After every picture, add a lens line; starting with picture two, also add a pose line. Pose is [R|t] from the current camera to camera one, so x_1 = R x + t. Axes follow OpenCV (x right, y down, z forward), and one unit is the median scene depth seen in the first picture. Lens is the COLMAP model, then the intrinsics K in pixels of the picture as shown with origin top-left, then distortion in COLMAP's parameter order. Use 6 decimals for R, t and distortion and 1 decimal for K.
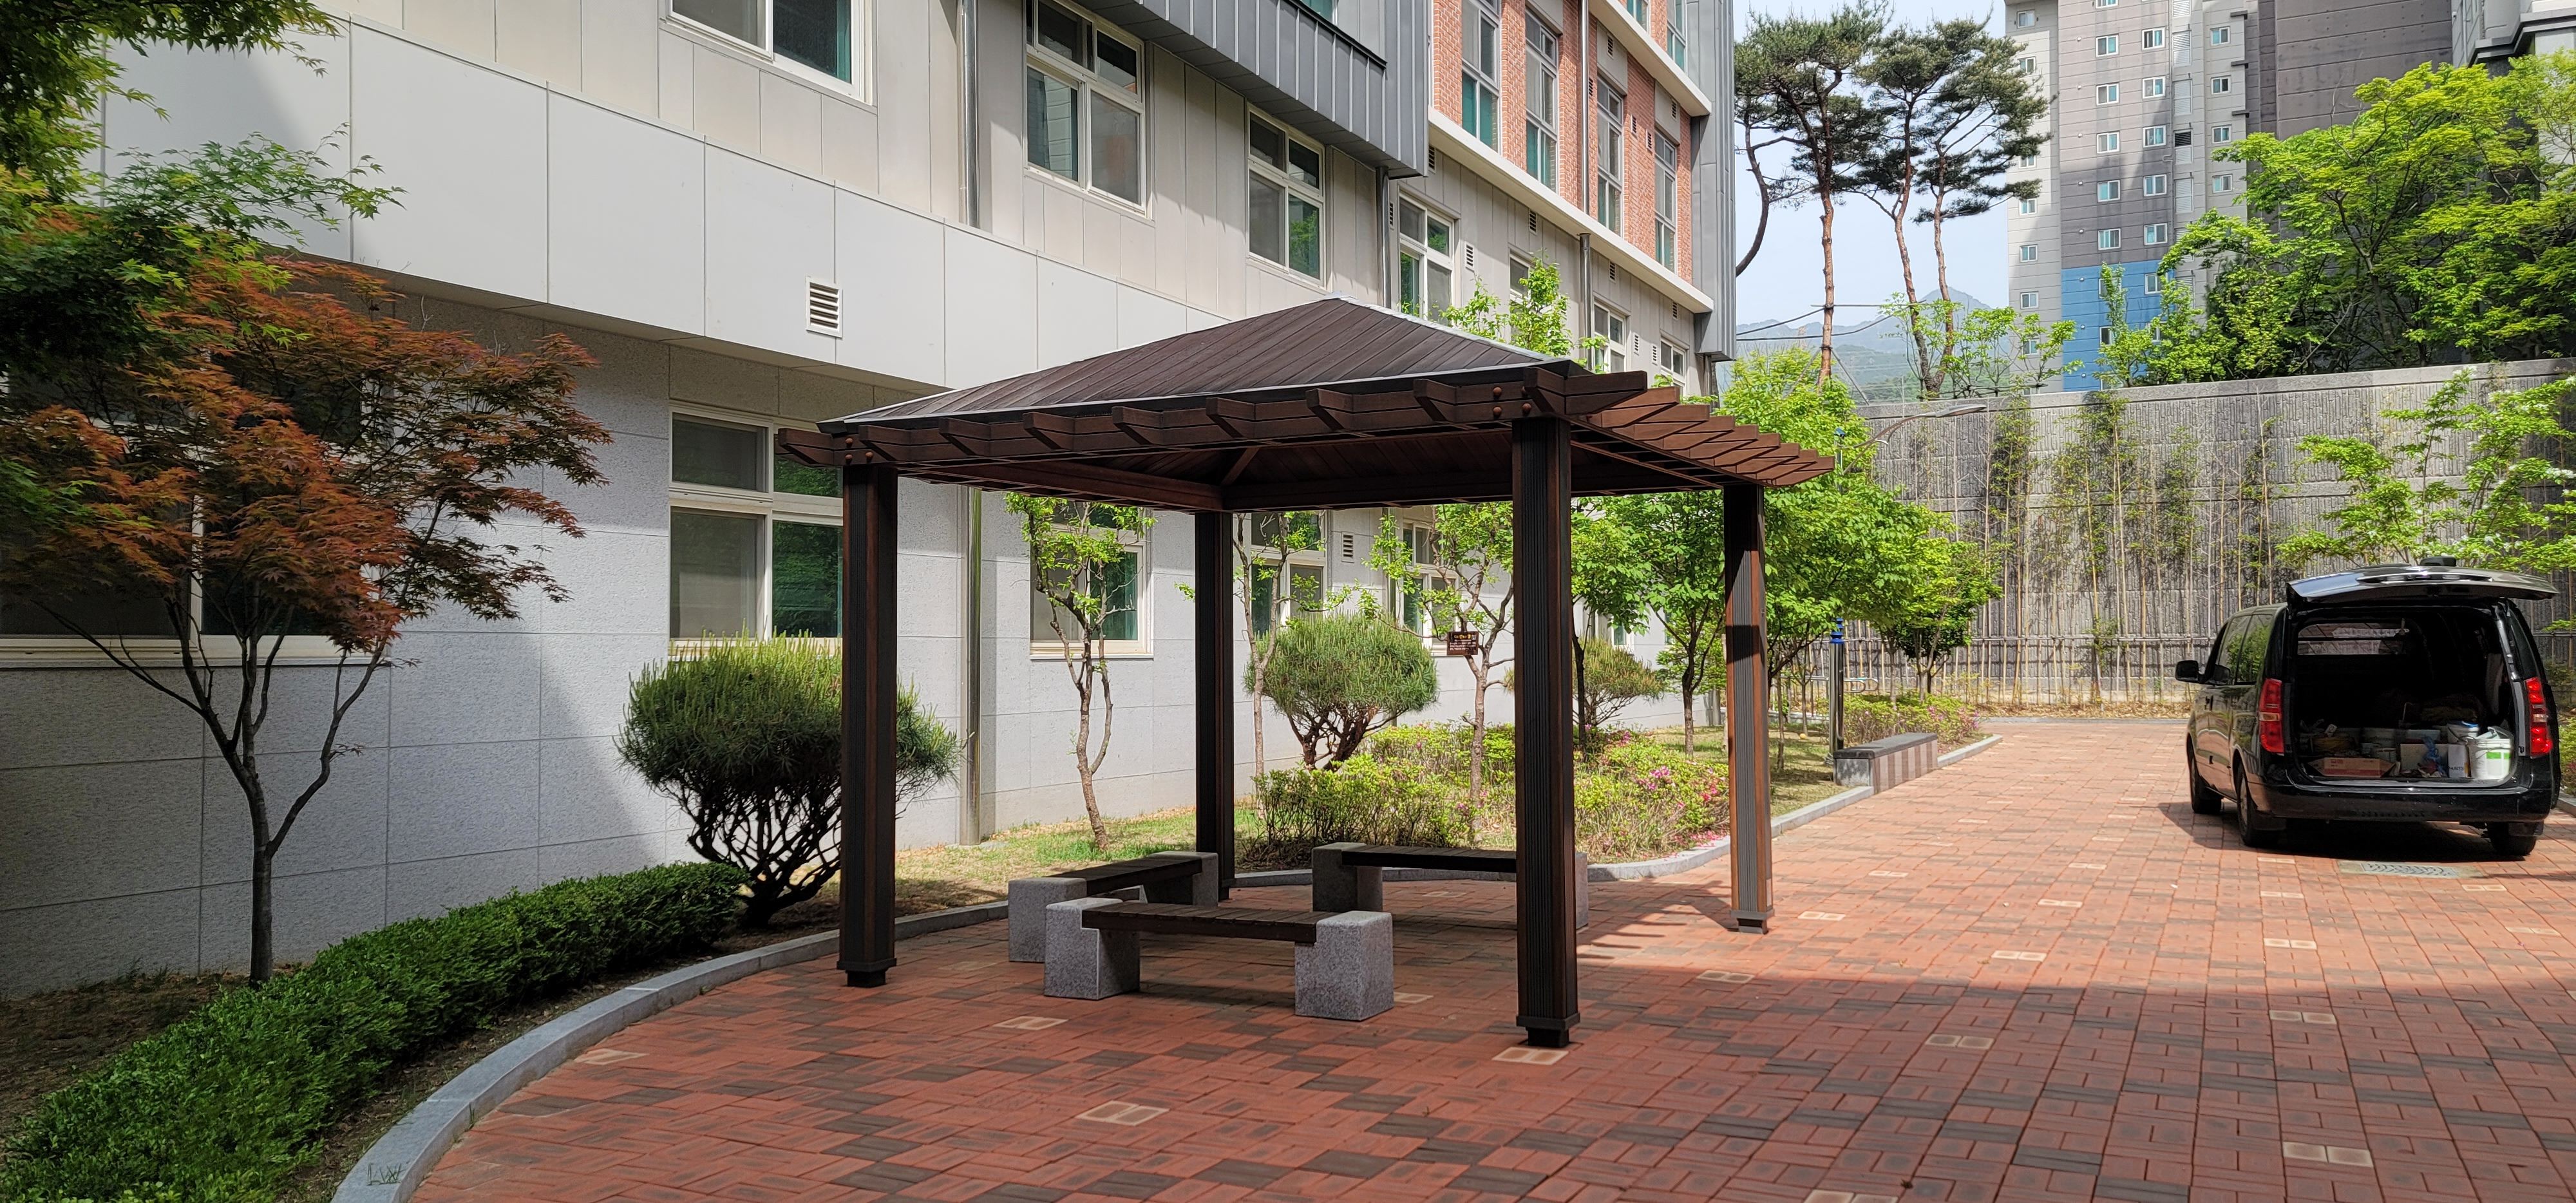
lens RADIAL K [[1907.7, 0, 1368.4], [0, 1907.7, 606.7], [0, 0, 1]] dist [0.061015, -0.001135]
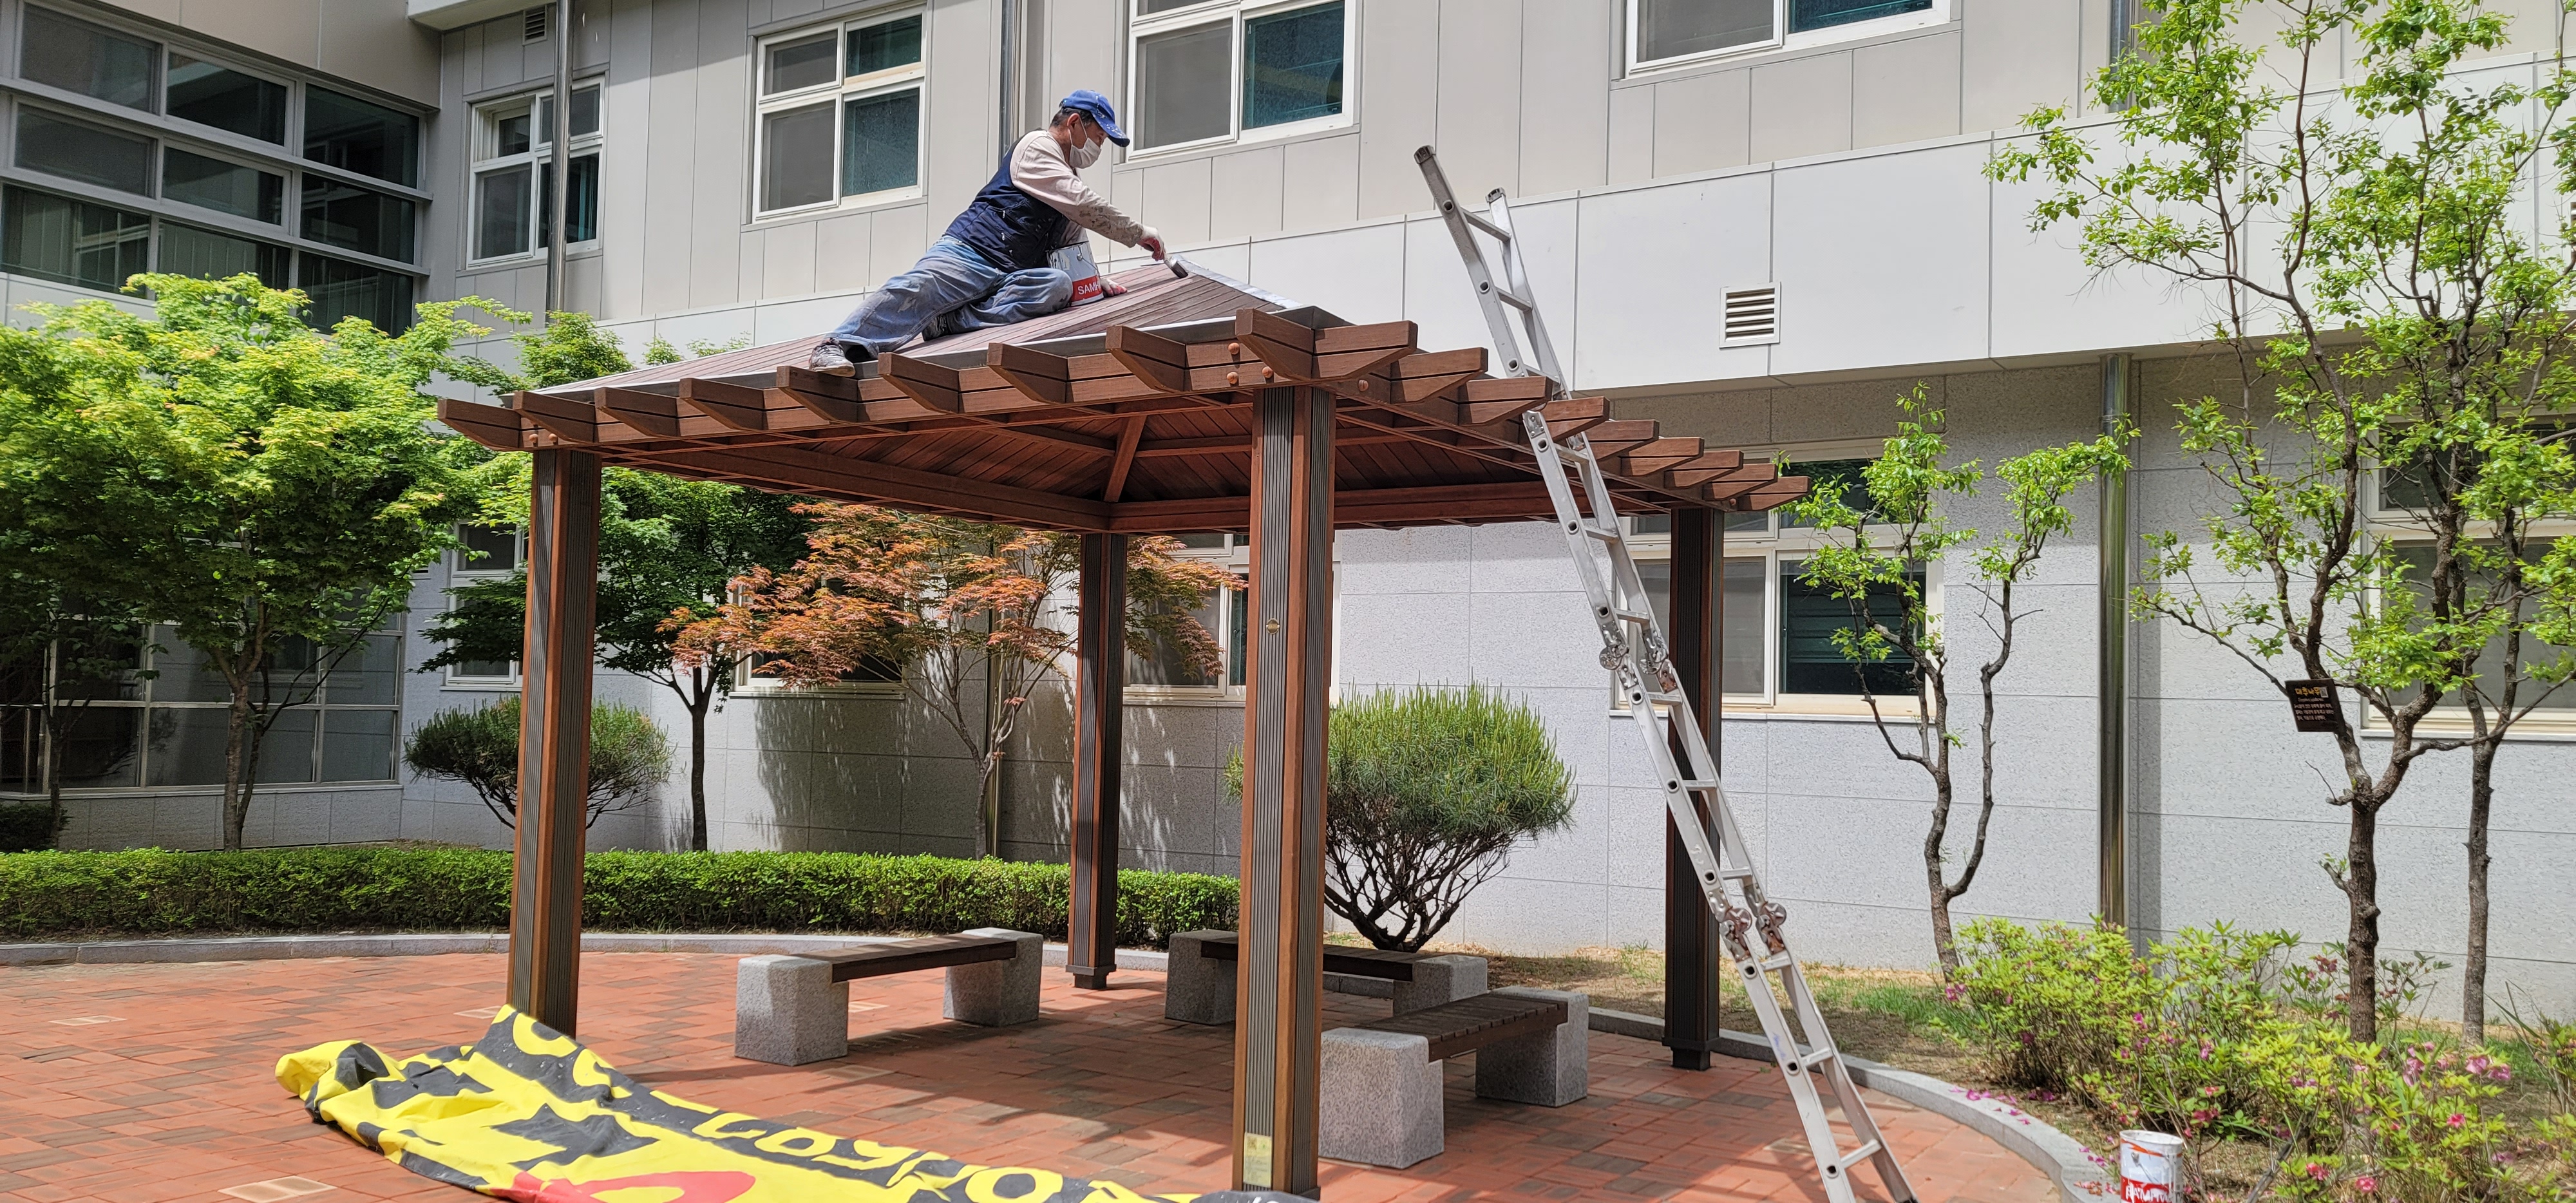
lens RADIAL K [[1922.9, 0, 1283.6], [0, 1922.9, 633.5], [0, 0, 1]] dist [0.088105, -0.073631]
pose [[-0.174263, -0.019739, -0.984501, 0.149790], [0.010491, 0.999705, -0.021900, 0.001511], [0.984643, -0.014145, -0.174004, 0.228542]]
